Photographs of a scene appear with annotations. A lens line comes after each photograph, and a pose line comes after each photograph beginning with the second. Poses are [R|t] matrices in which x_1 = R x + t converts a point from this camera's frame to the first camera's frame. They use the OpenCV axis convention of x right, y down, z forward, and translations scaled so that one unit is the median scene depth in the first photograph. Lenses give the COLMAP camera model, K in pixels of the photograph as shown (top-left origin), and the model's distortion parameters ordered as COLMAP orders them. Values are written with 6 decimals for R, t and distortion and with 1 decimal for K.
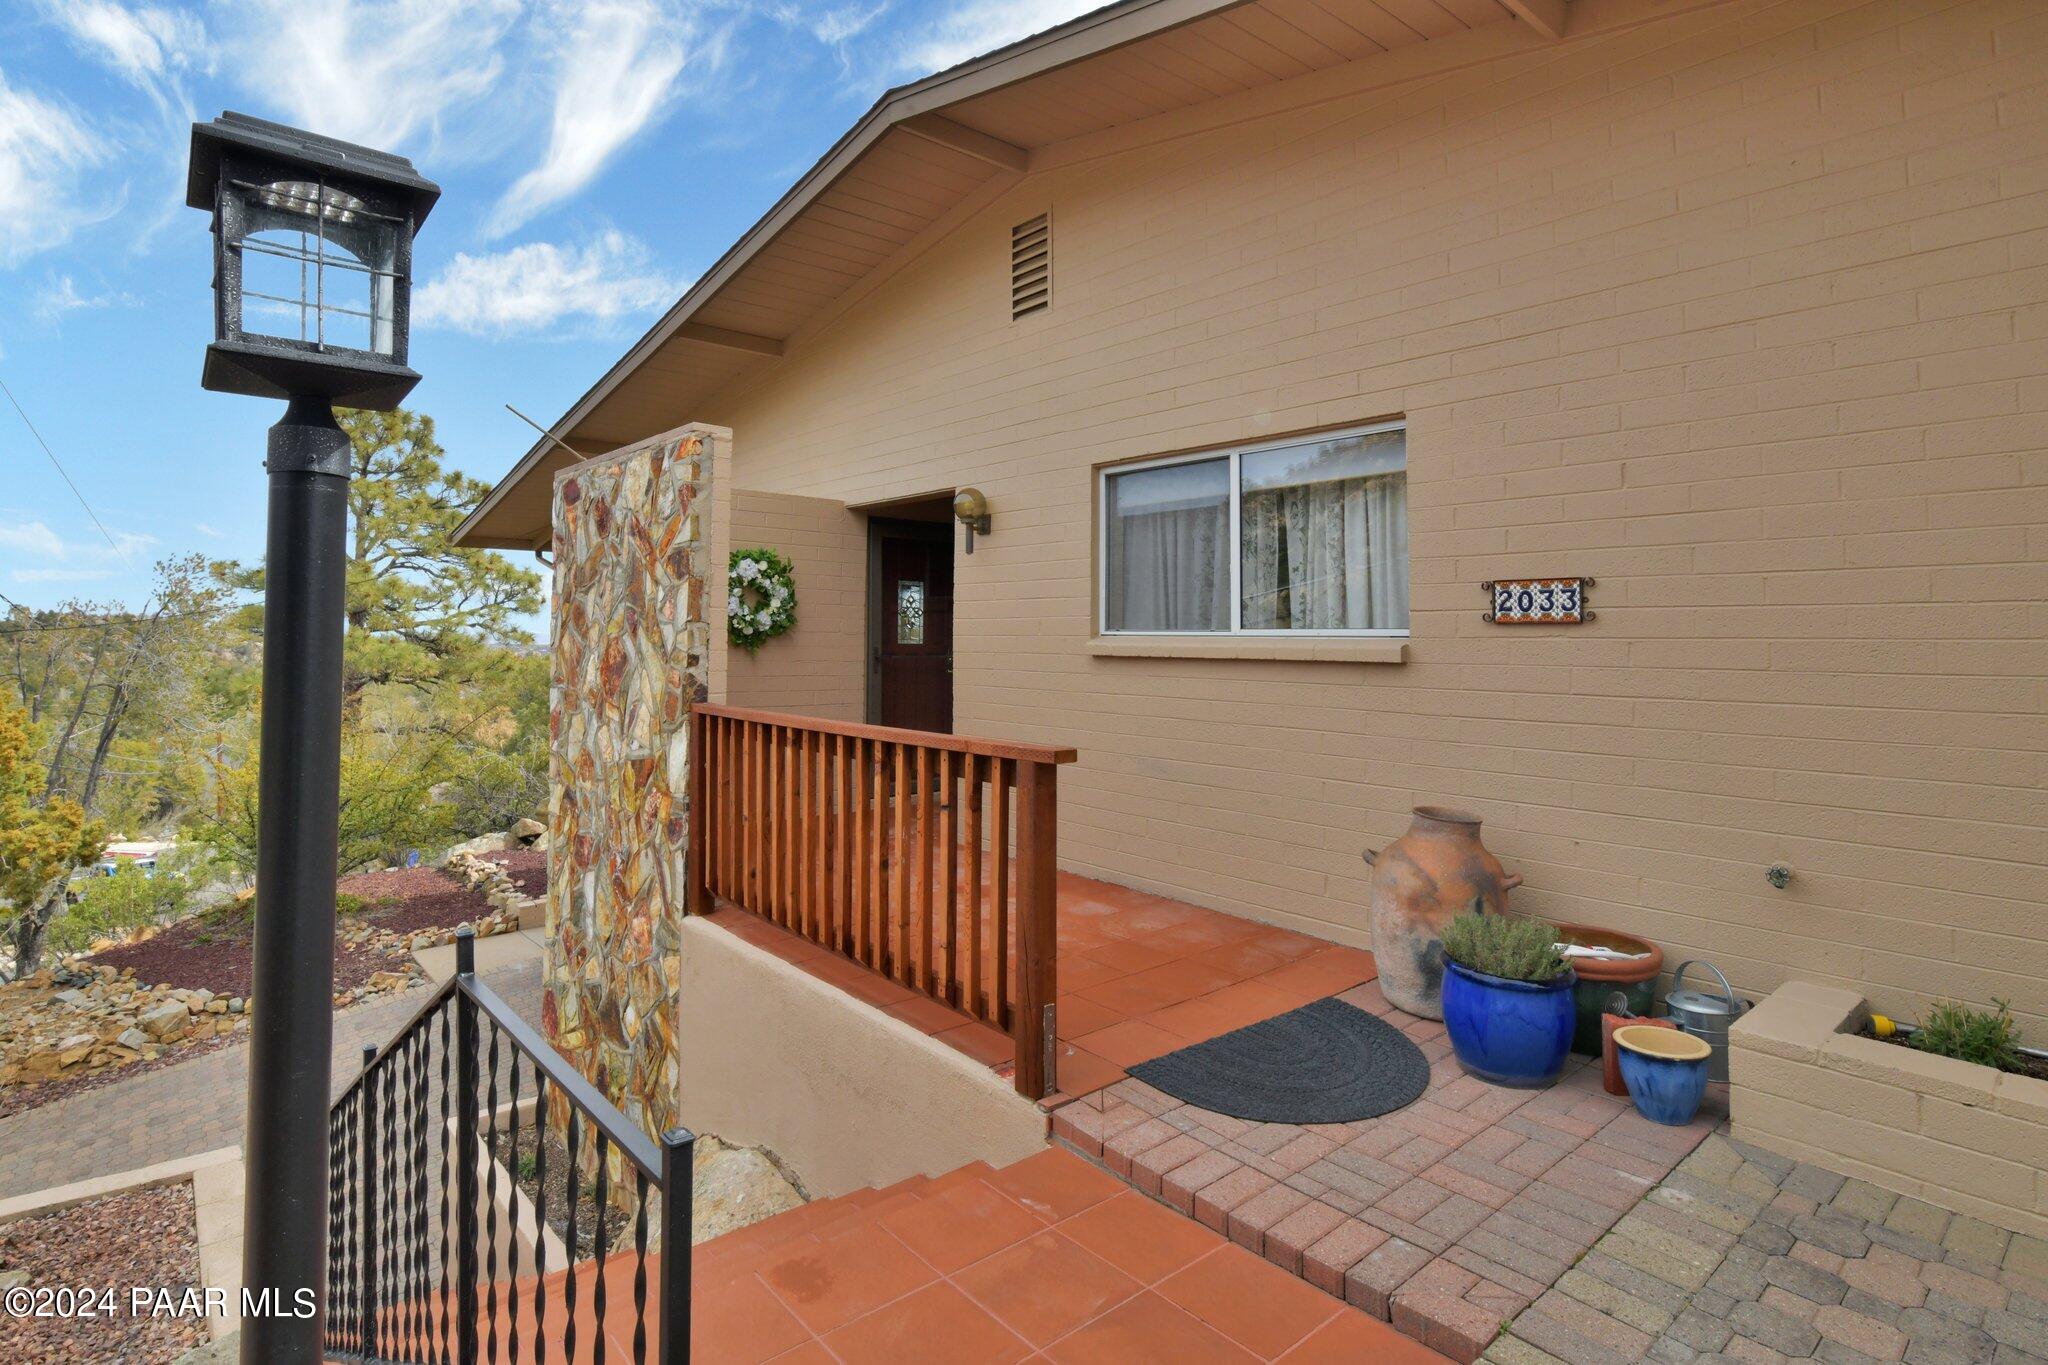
lens RADIAL K [[1051.3, 0, 1025.8], [0, 1051.3, 600.5], [0, 0, 1]] dist [0.001327, 0.000138]
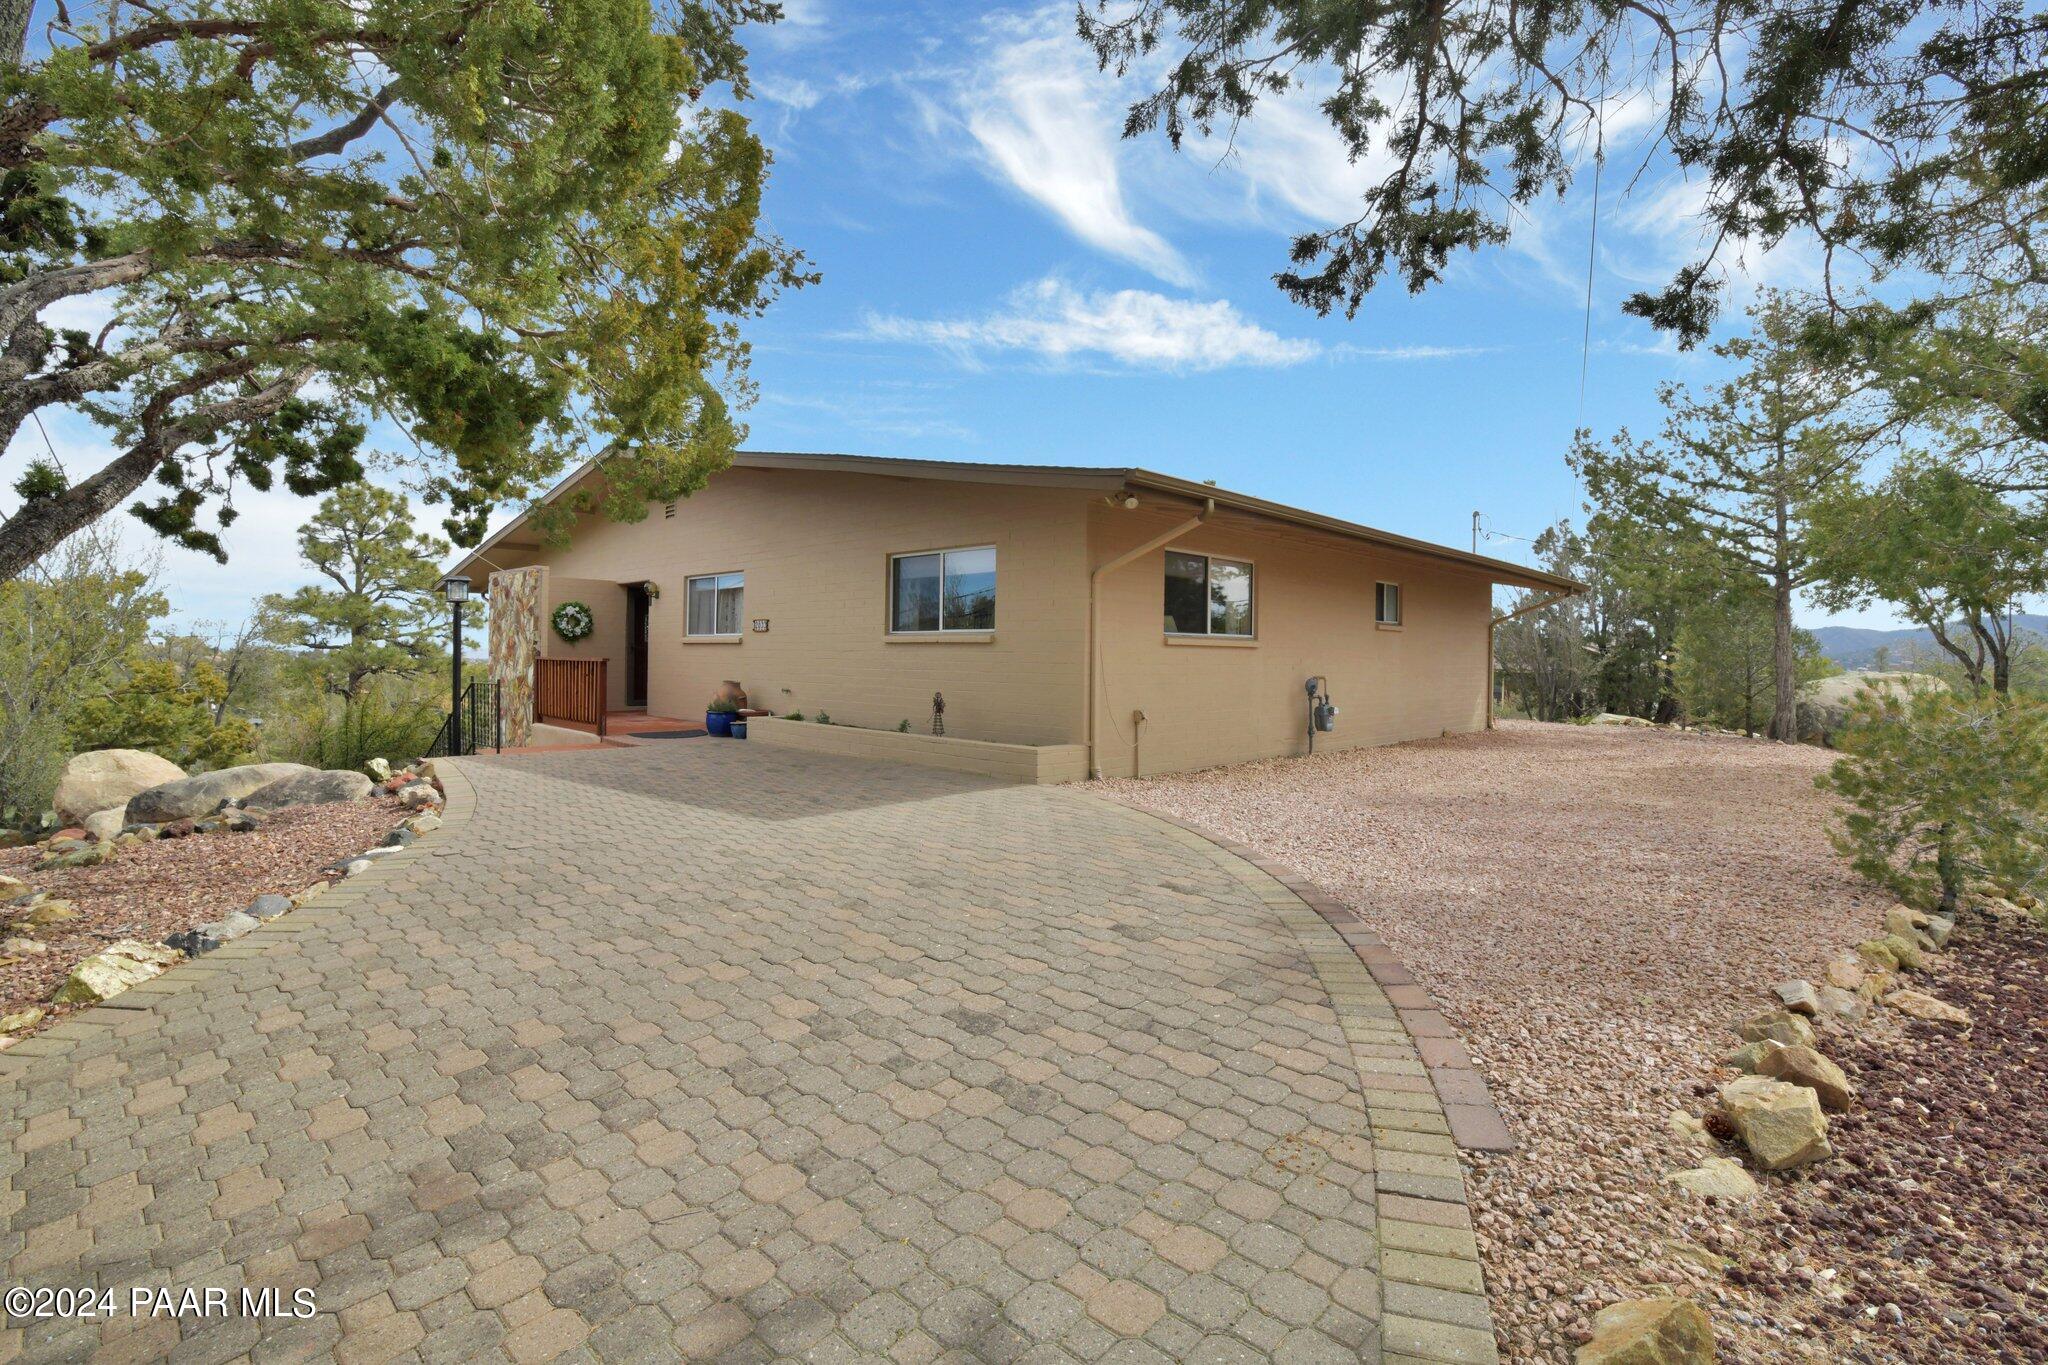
lens RADIAL K [[941.8, 0, 1032.6], [0, 941.8, 648.2], [0, 0, 1]] dist [-0.015519, 0.000006]
pose [[0.995313, 0.003593, 0.096640, 0.312370], [-0.006421, 0.999560, 0.028965, -0.005848], [-0.096494, -0.029450, 0.994898, -0.675590]]
